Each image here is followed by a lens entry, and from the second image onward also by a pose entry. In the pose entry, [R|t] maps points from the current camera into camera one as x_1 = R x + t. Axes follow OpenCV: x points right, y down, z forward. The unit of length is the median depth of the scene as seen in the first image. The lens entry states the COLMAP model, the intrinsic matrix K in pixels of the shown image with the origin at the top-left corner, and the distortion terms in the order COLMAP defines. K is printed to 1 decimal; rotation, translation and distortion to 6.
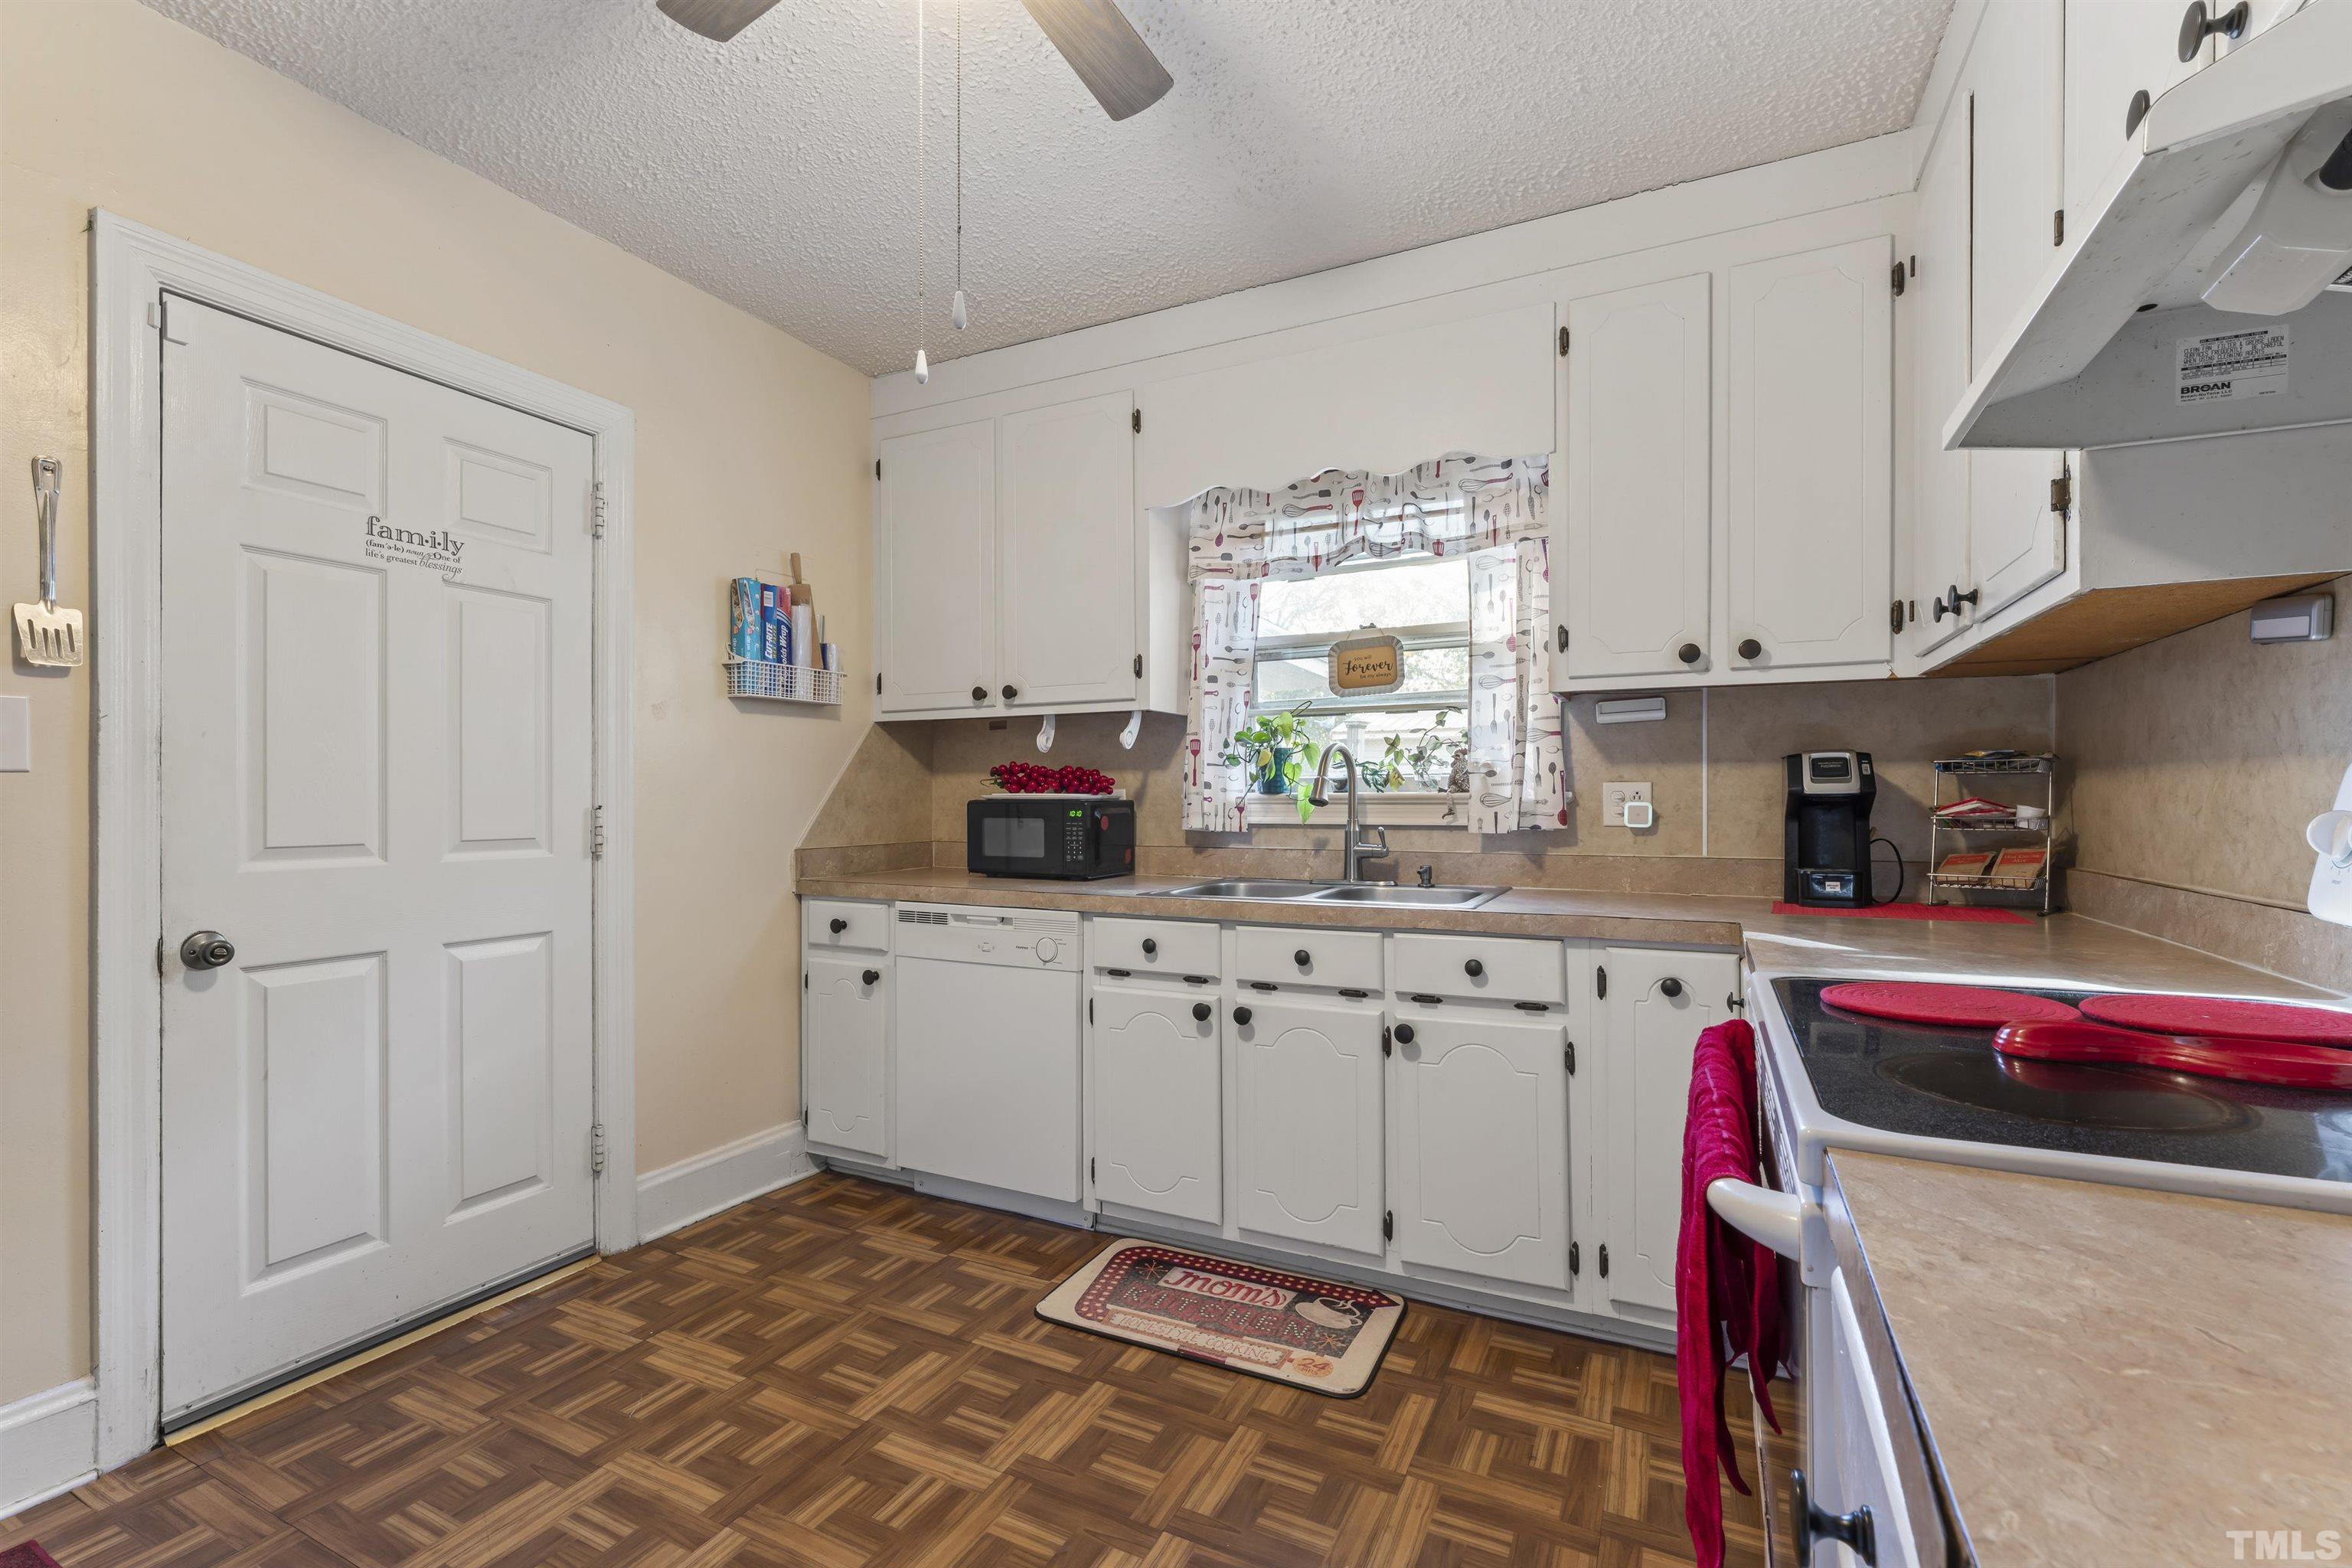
lens RADIAL K [[1039.9, 0, 1177.6], [0, 1039.9, 795.8], [0, 0, 1]] dist [-0.002481, 0.000450]
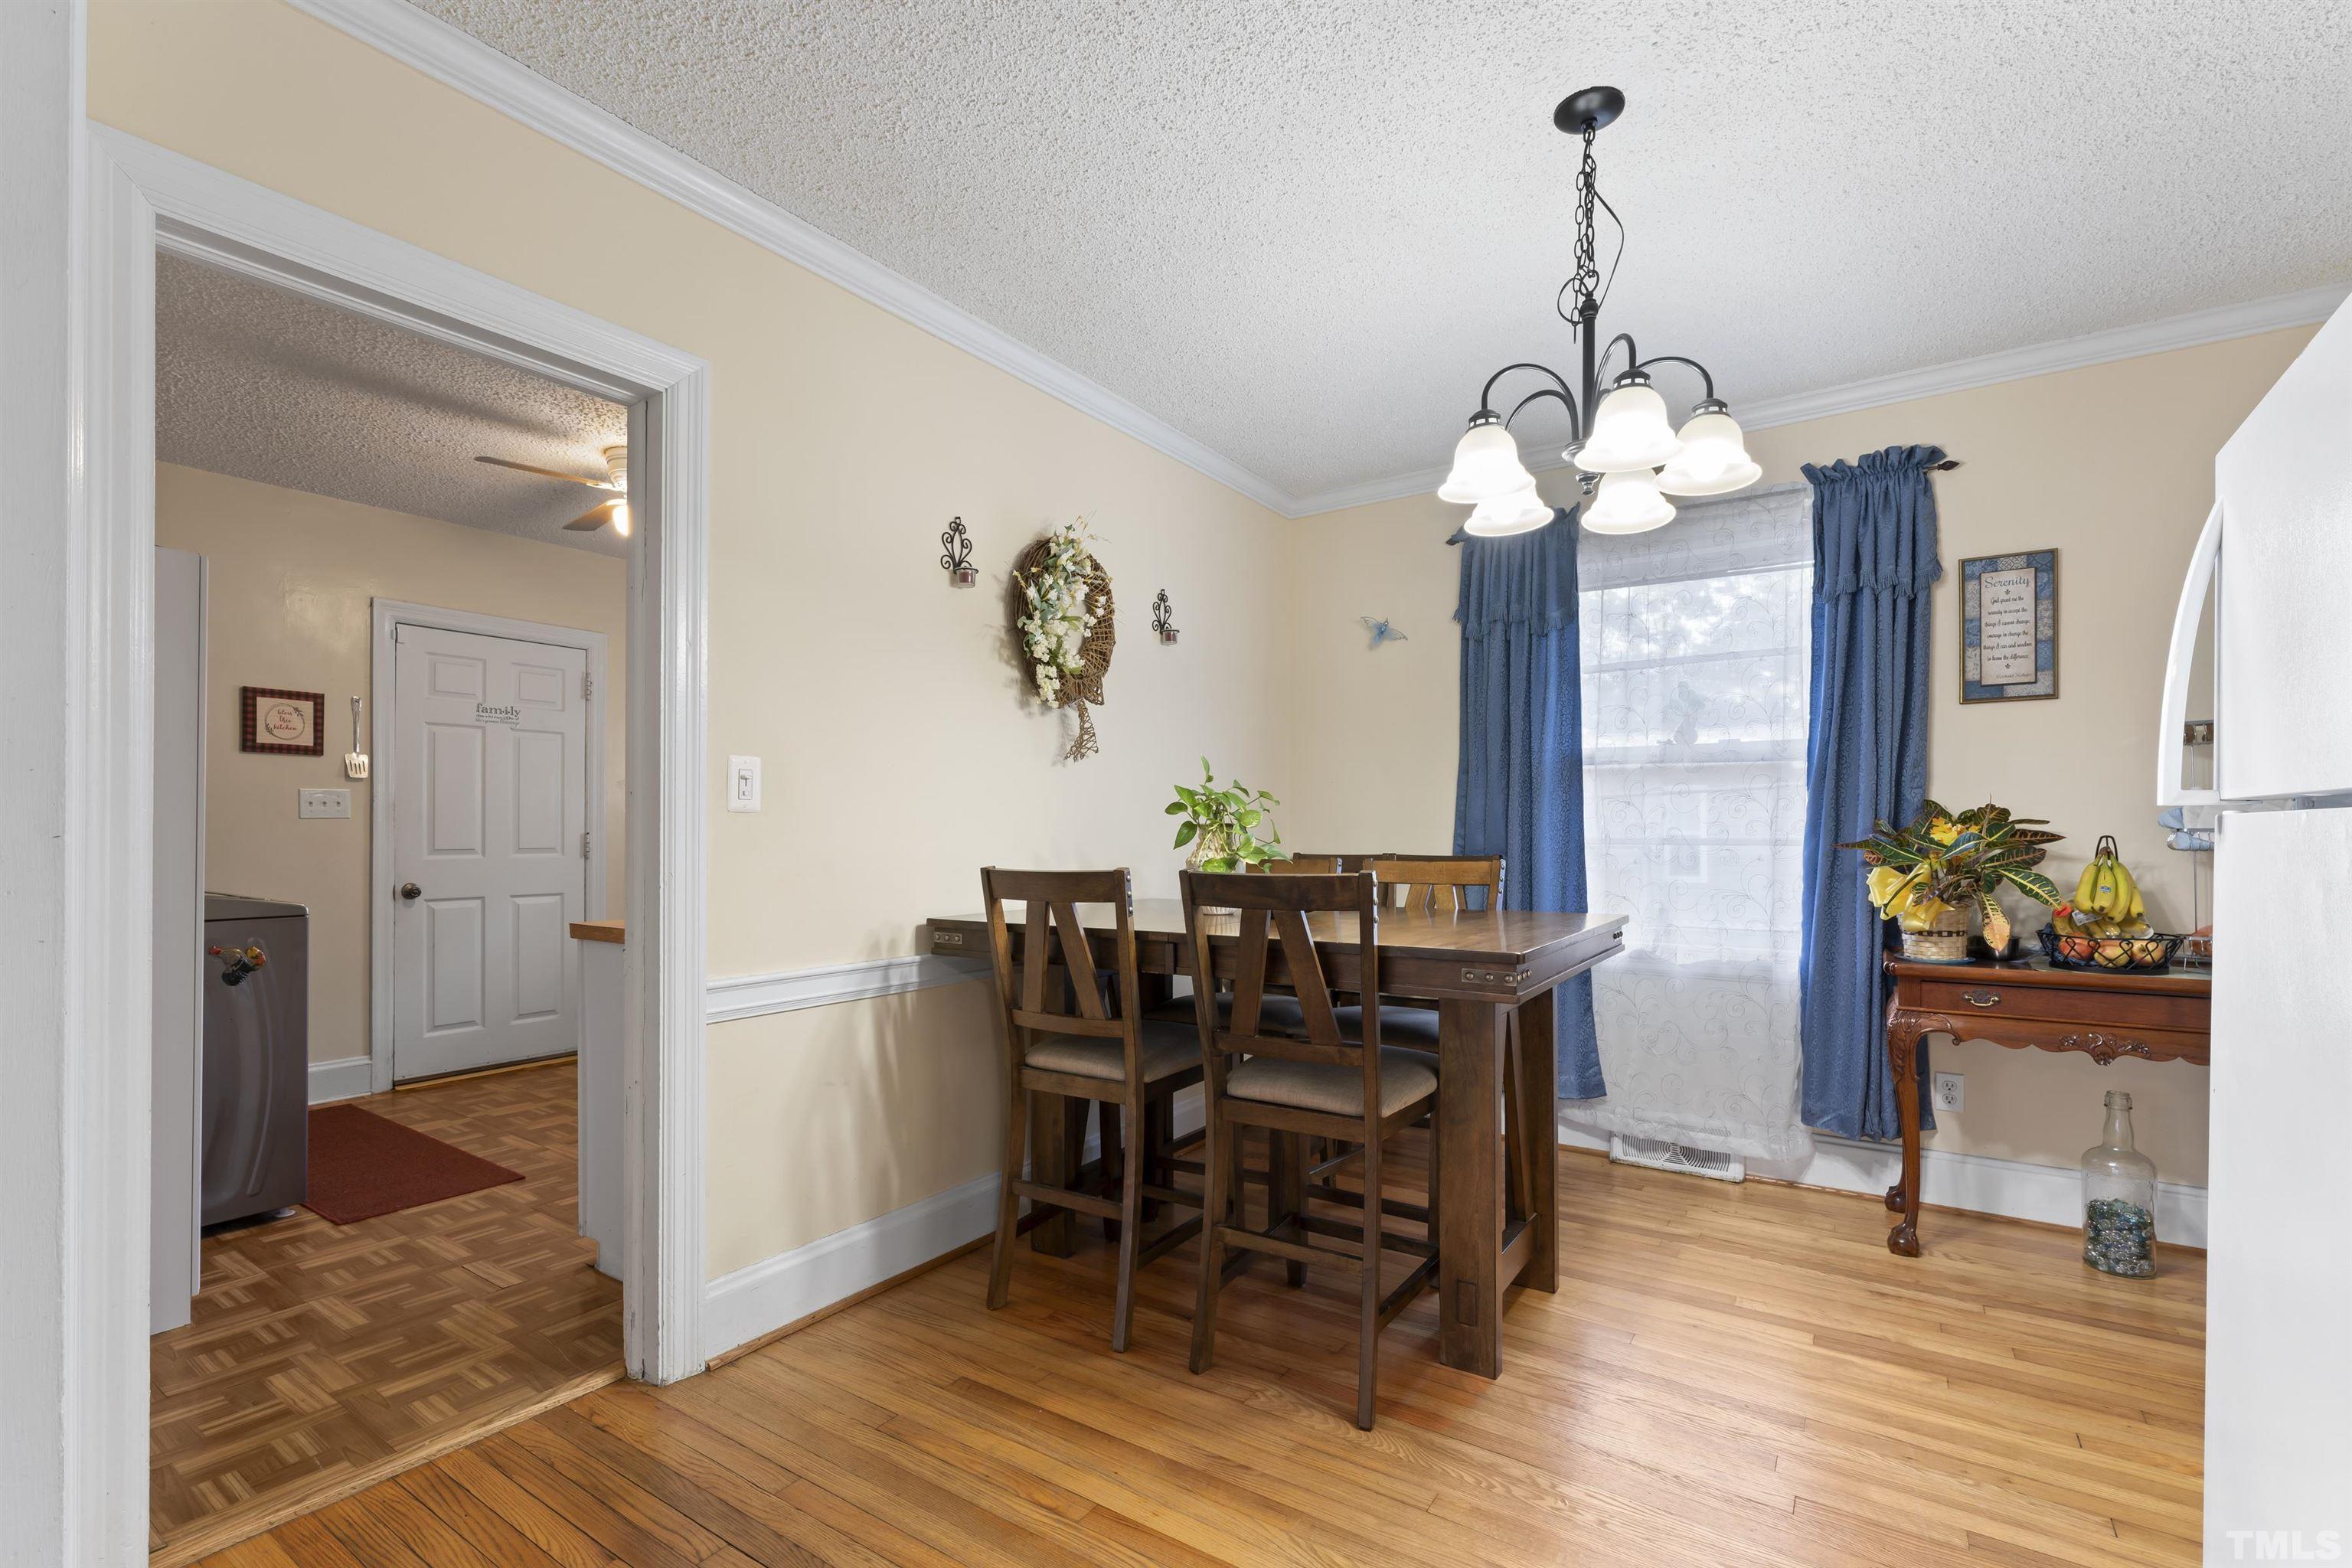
lens RADIAL K [[1039.9, 0, 1171.8], [0, 1039.9, 831.0], [0, 0, 1]] dist [-0.002481, 0.000450]
pose [[0.990823, 0.002922, -0.135138, 1.120124], [-0.002770, 0.999995, 0.001313, -0.000959], [0.135141, -0.000926, 0.990826, -1.131477]]
